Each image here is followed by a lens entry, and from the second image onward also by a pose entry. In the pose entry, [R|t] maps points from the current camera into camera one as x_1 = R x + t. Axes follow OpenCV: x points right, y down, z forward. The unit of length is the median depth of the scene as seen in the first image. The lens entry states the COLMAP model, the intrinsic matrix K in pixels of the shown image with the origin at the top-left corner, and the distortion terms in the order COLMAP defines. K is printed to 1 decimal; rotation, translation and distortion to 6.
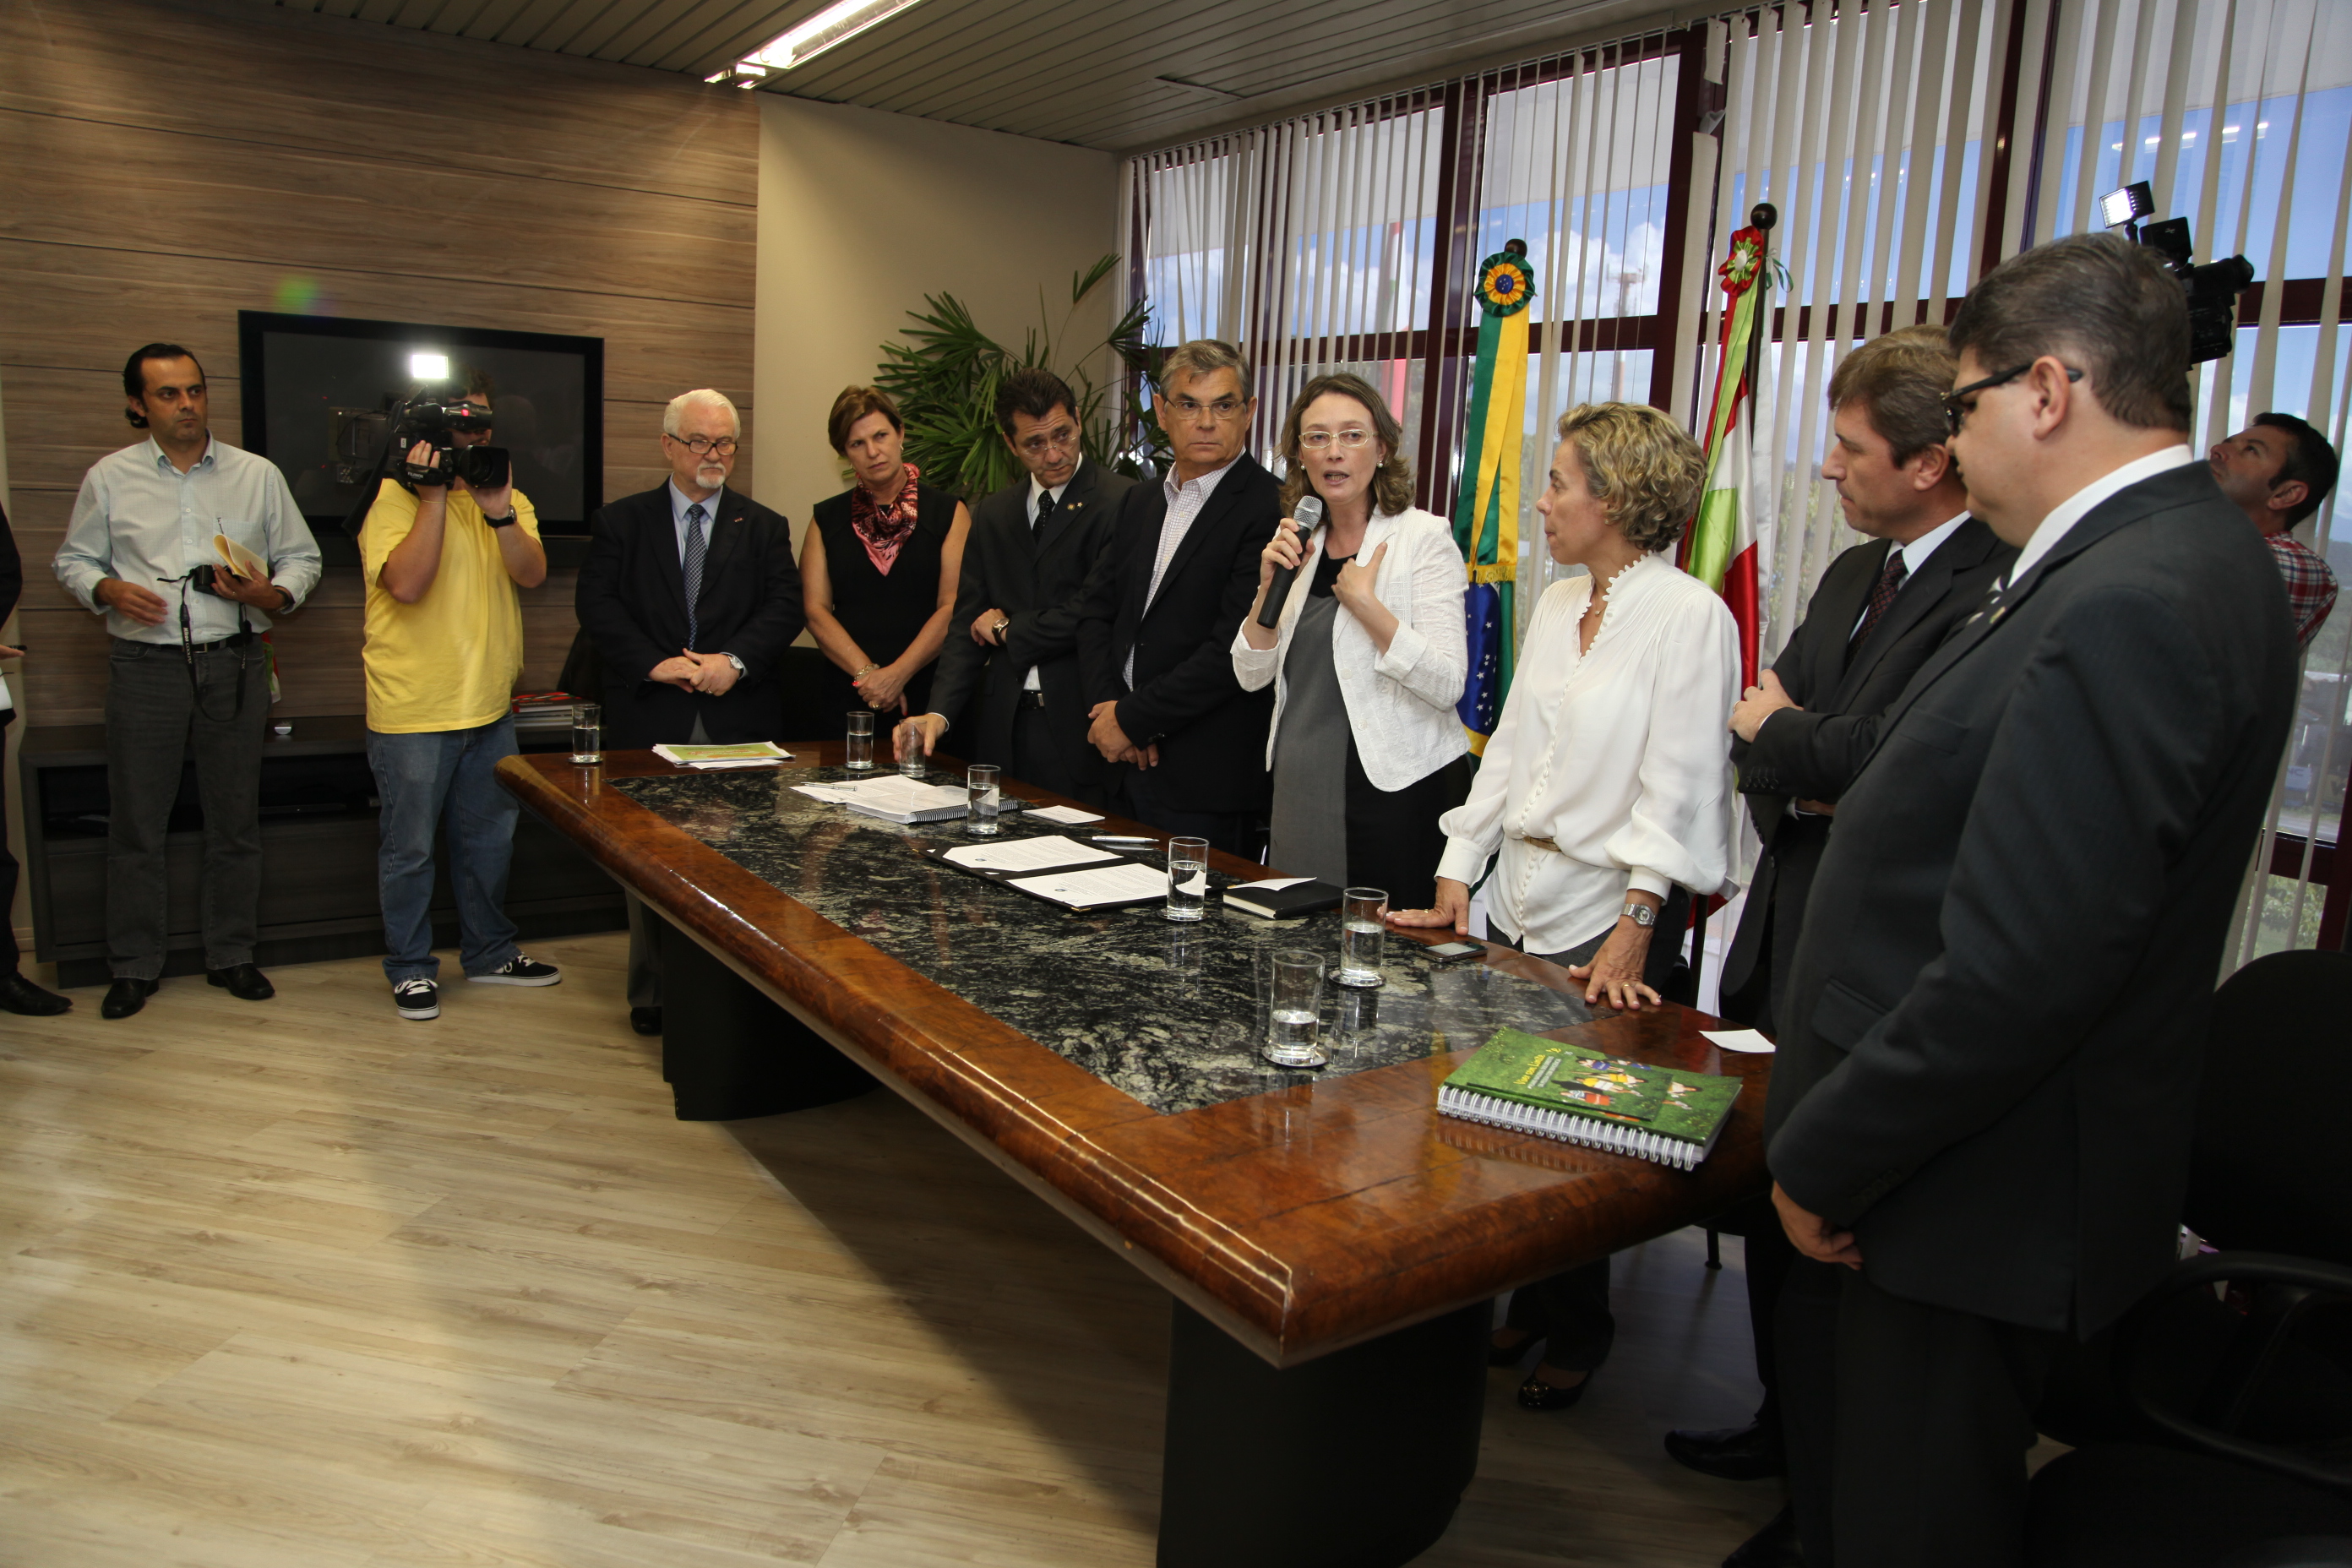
lens RADIAL K [[1661.2, 0, 1175.4], [0, 1661.2, 757.2], [0, 0, 1]] dist [-0.021418, 0.002545]
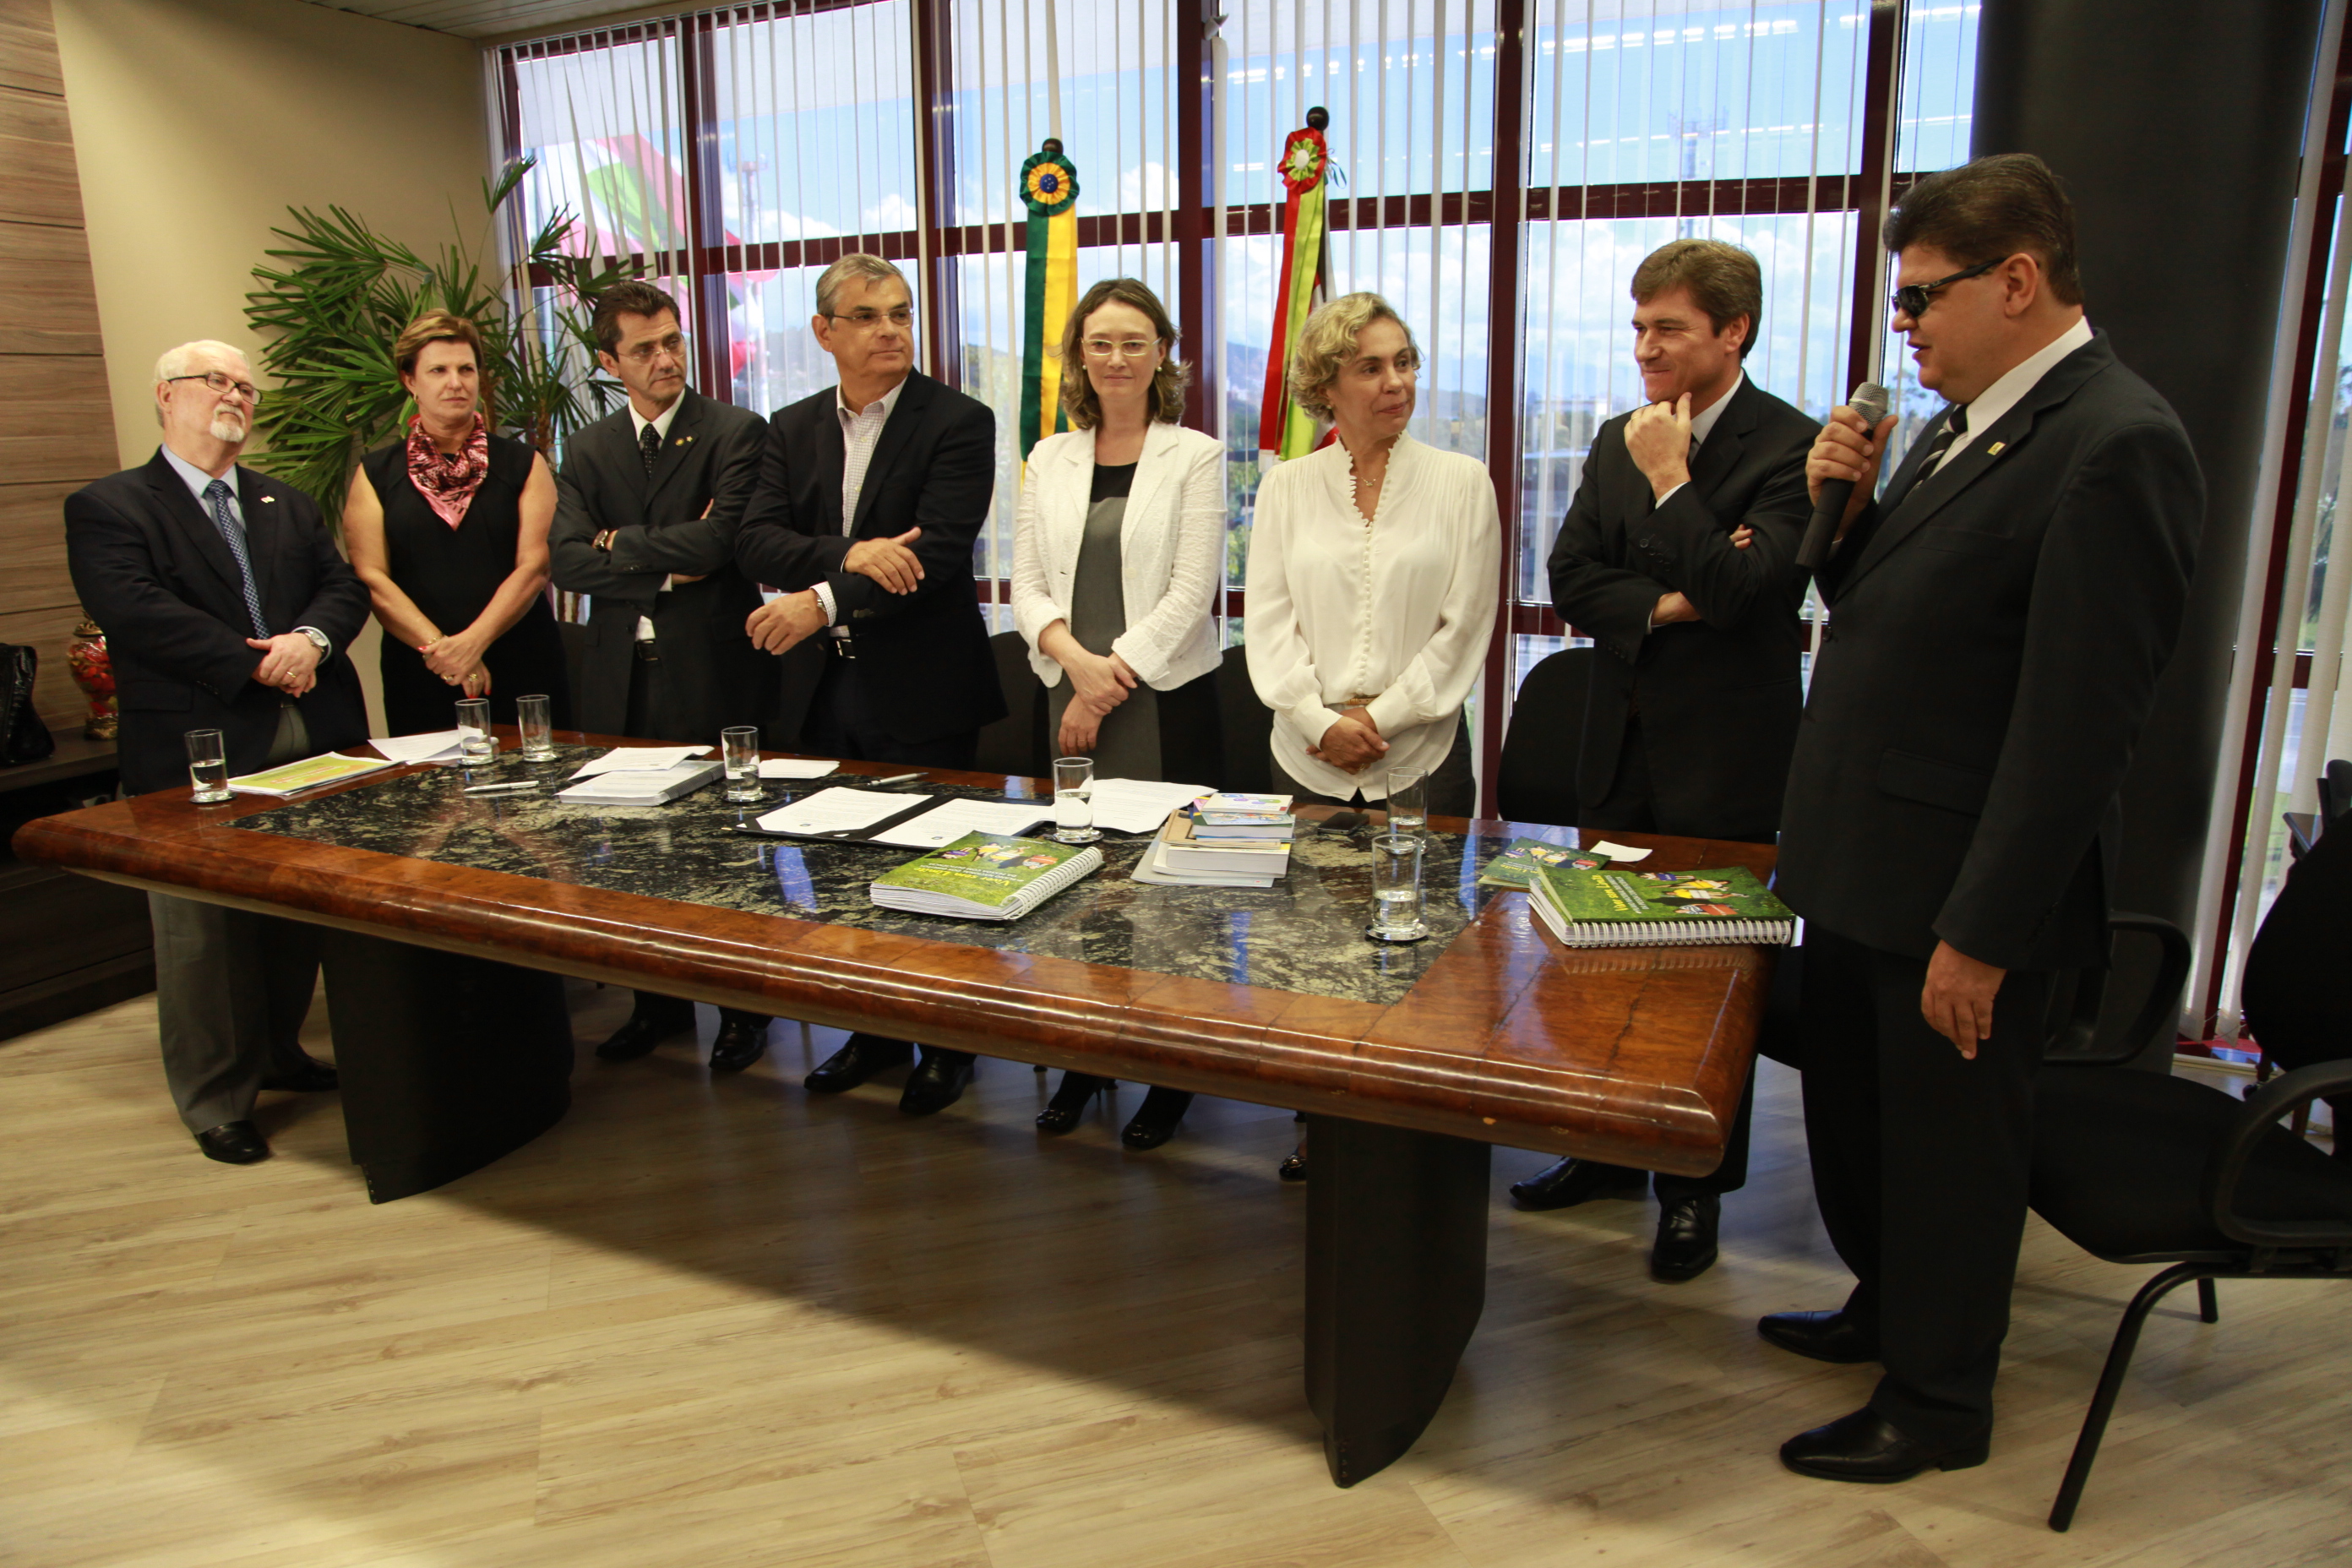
lens RADIAL K [[1617.4, 0, 1176.0], [0, 1617.4, 784.0], [0, 0, 1]] dist [-0.032194, 0.006679]
pose [[0.869241, -0.176244, 0.461907, -0.334781], [0.140758, 0.983857, 0.110513, -0.029408], [-0.473928, -0.031046, 0.880016, 0.113119]]
